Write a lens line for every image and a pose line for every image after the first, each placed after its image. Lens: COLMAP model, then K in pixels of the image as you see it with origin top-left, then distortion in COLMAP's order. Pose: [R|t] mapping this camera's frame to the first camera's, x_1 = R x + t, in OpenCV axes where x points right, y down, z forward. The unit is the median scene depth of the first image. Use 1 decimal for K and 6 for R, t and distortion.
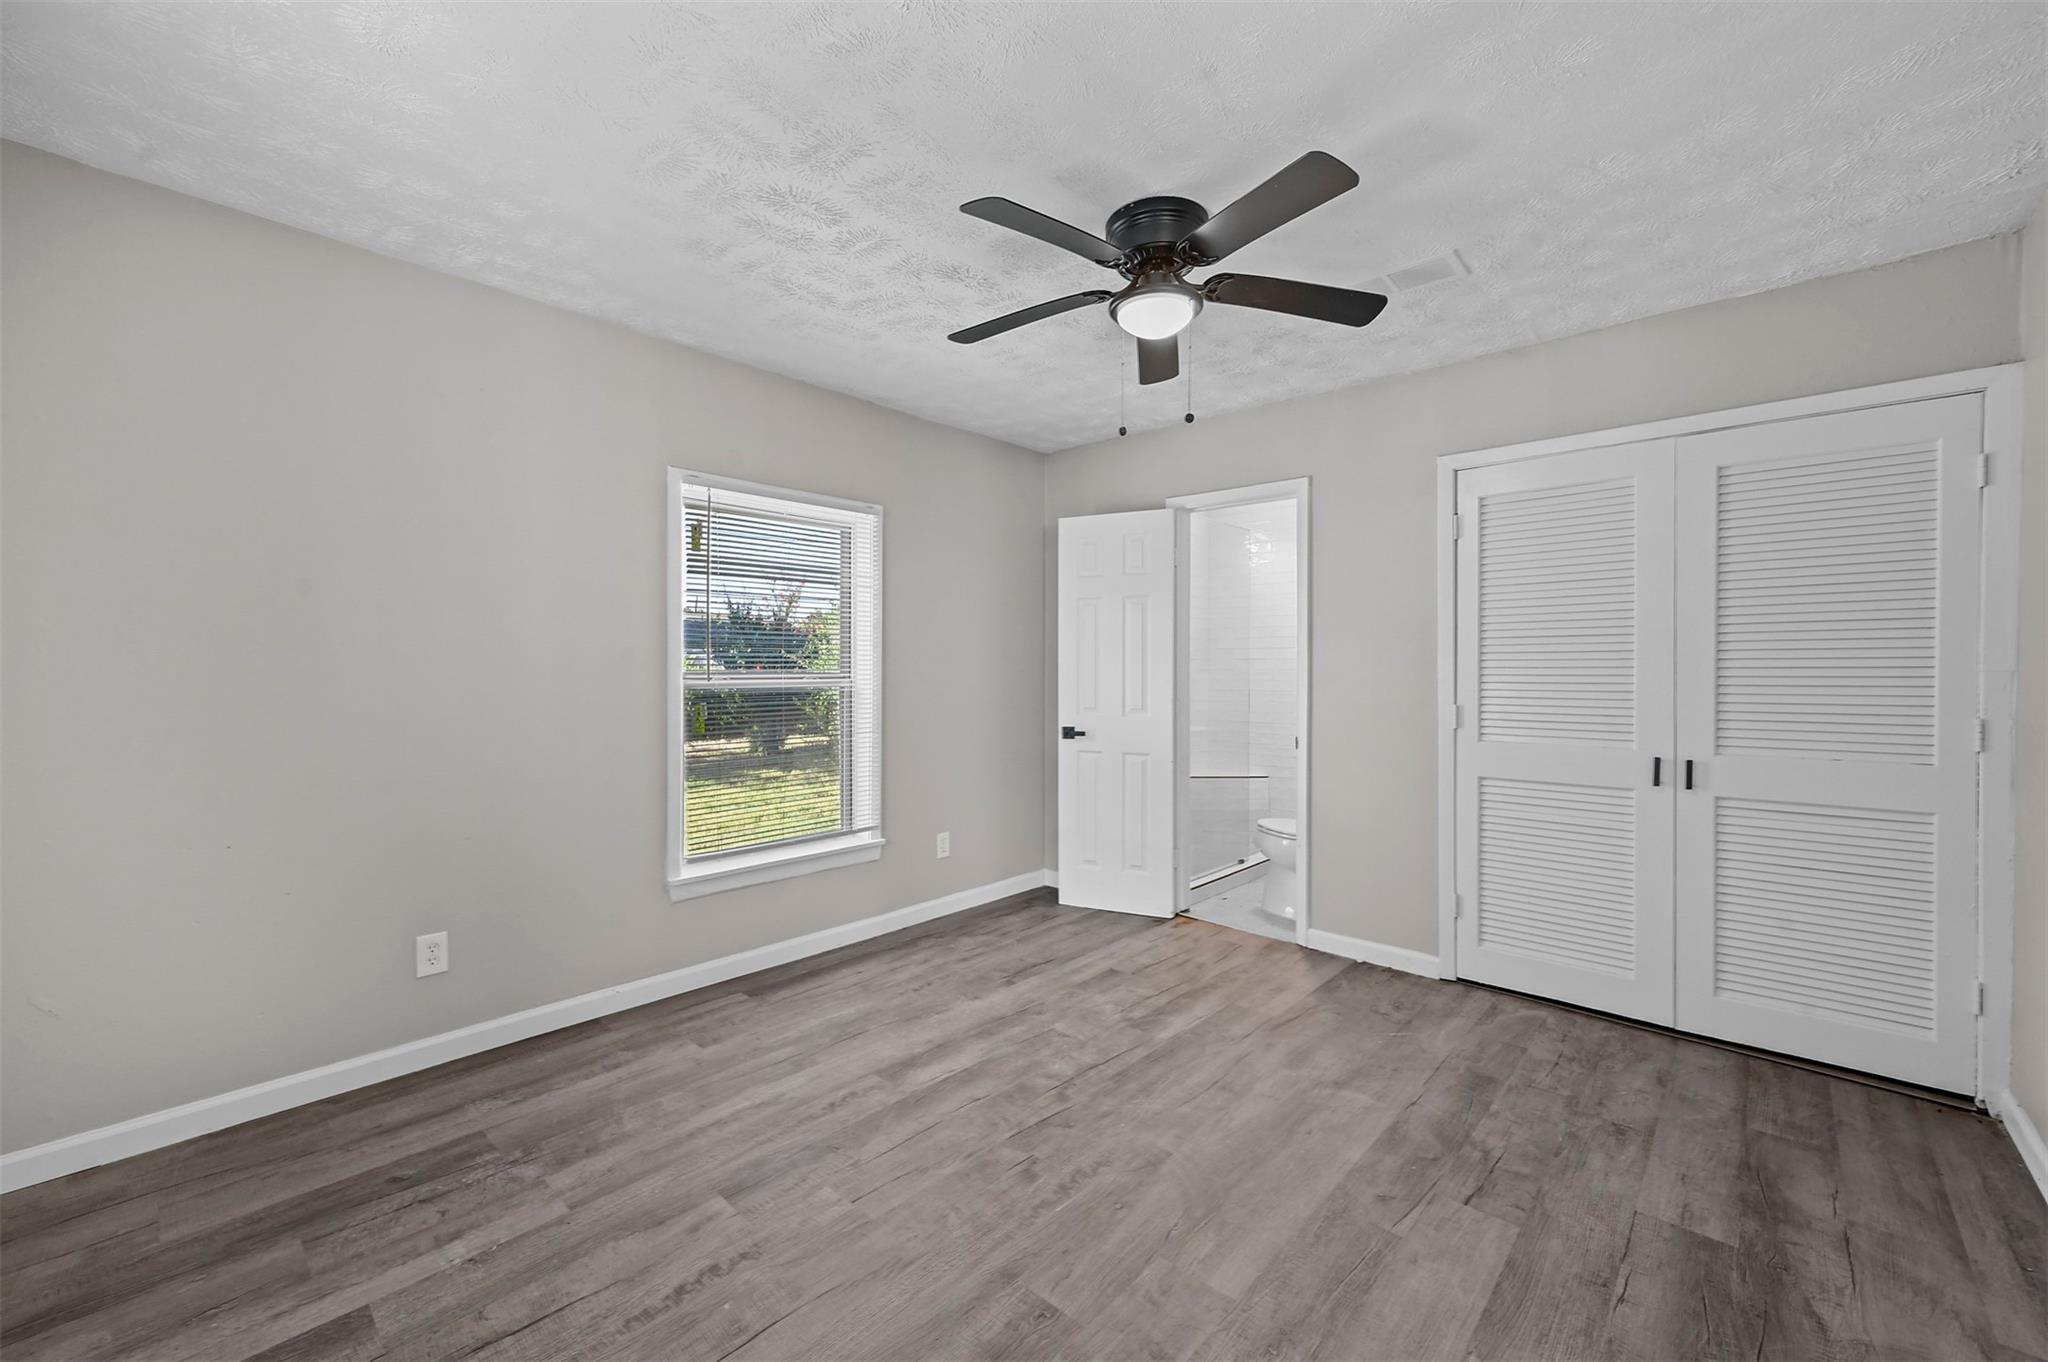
lens RADIAL K [[821.4, 0, 1030.9], [0, 821.4, 676.7], [0, 0, 1]] dist [0.007077, -0.000124]
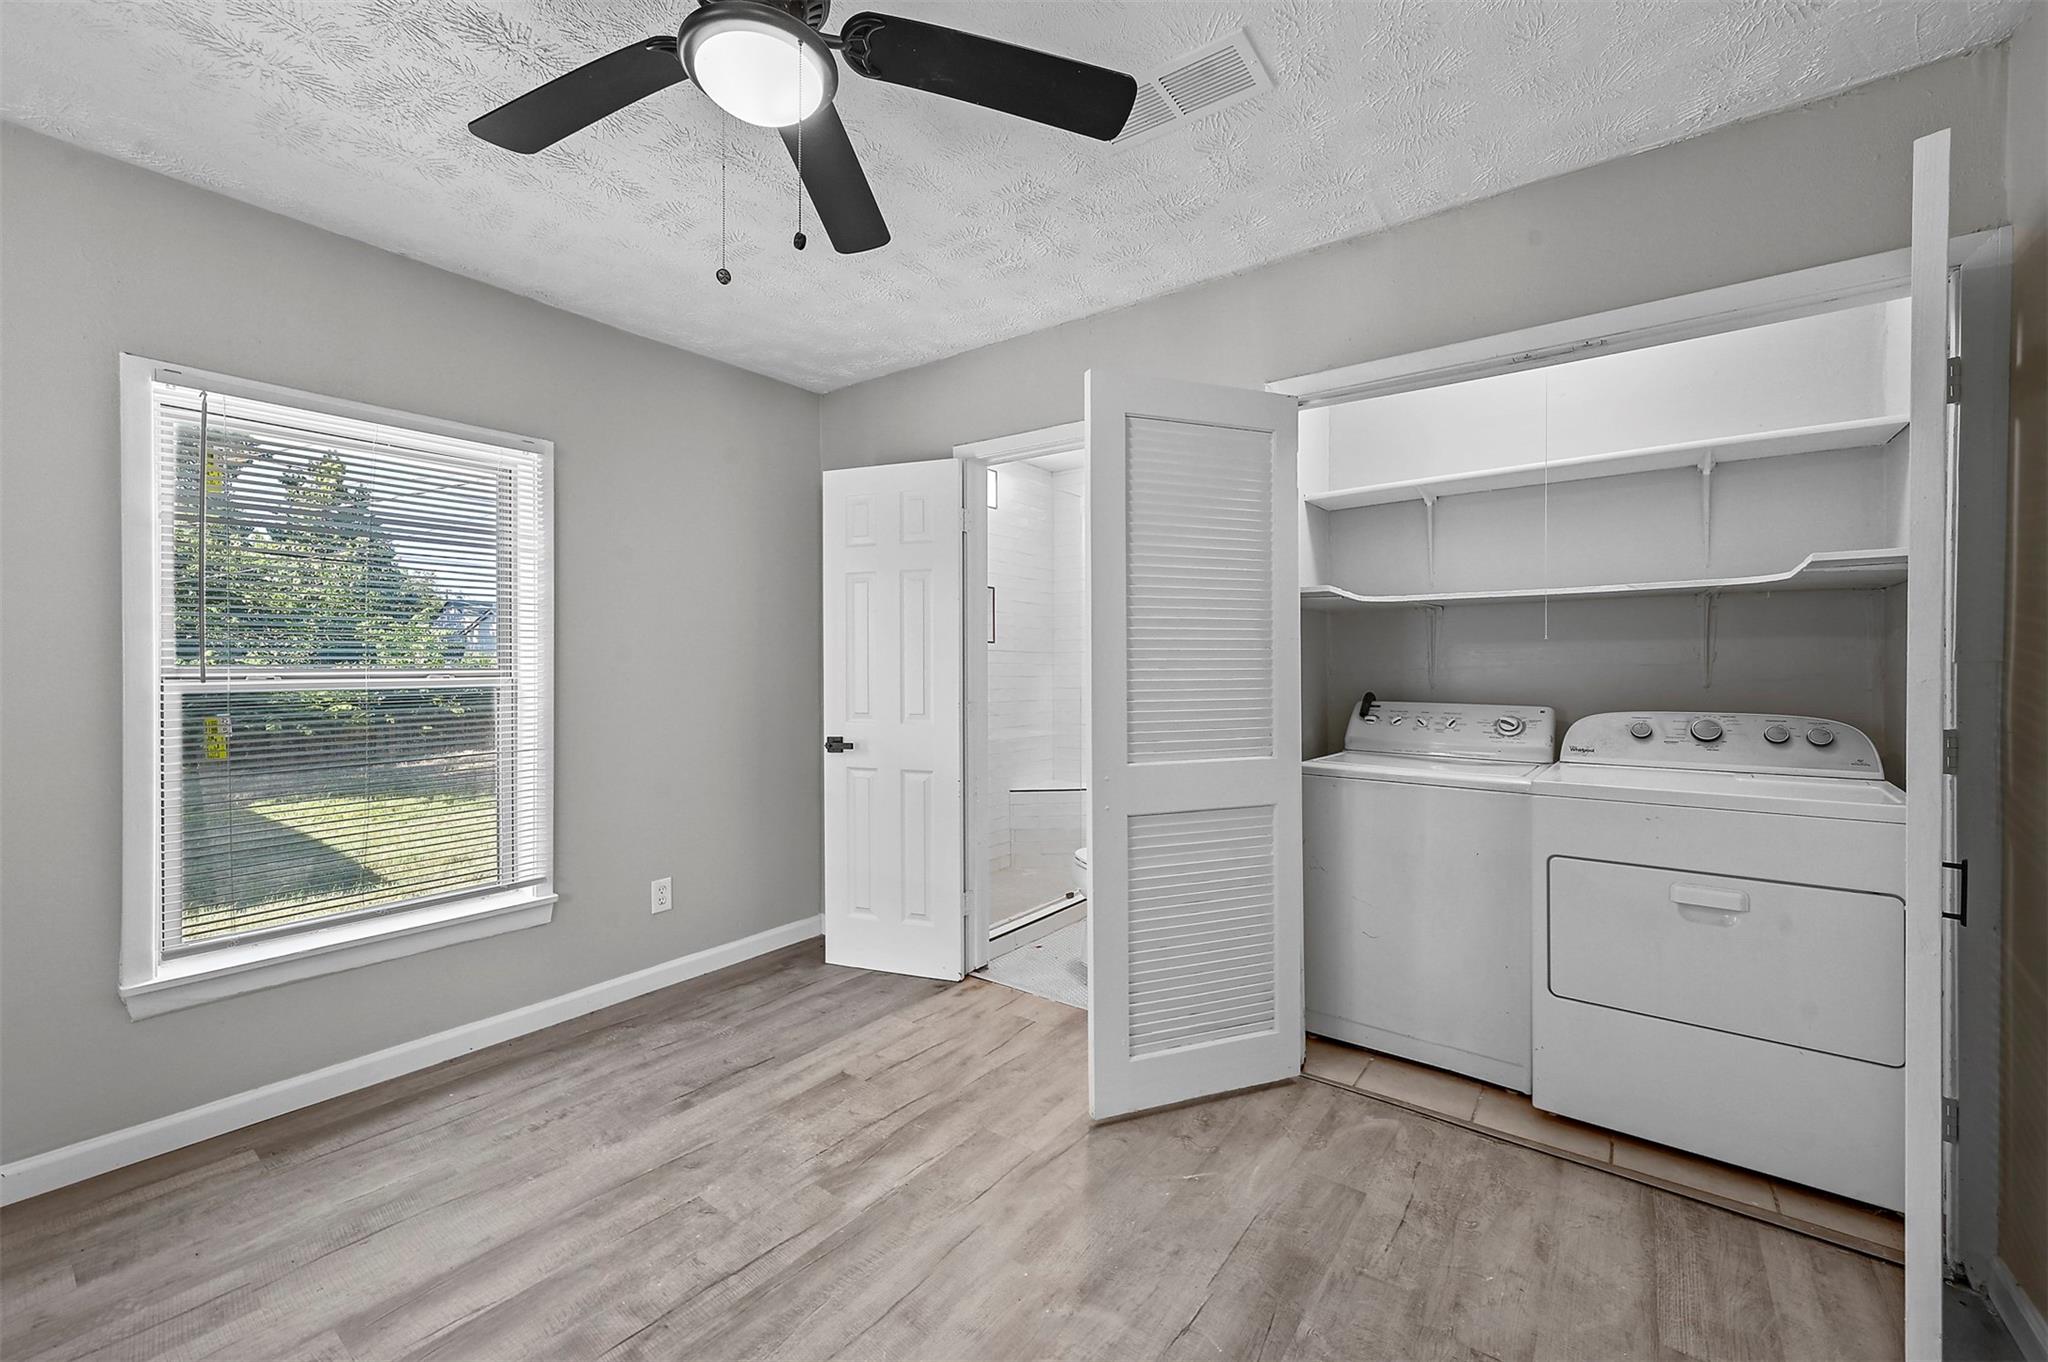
lens RADIAL K [[821.4, 0, 1033.4], [0, 821.4, 668.8], [0, 0, 1]] dist [0.007077, -0.000124]
pose [[0.995099, -0.002644, 0.098847, 0.213712], [0.003042, 0.999988, -0.003878, -0.000589], [-0.098836, 0.004159, 0.995095, 0.275106]]
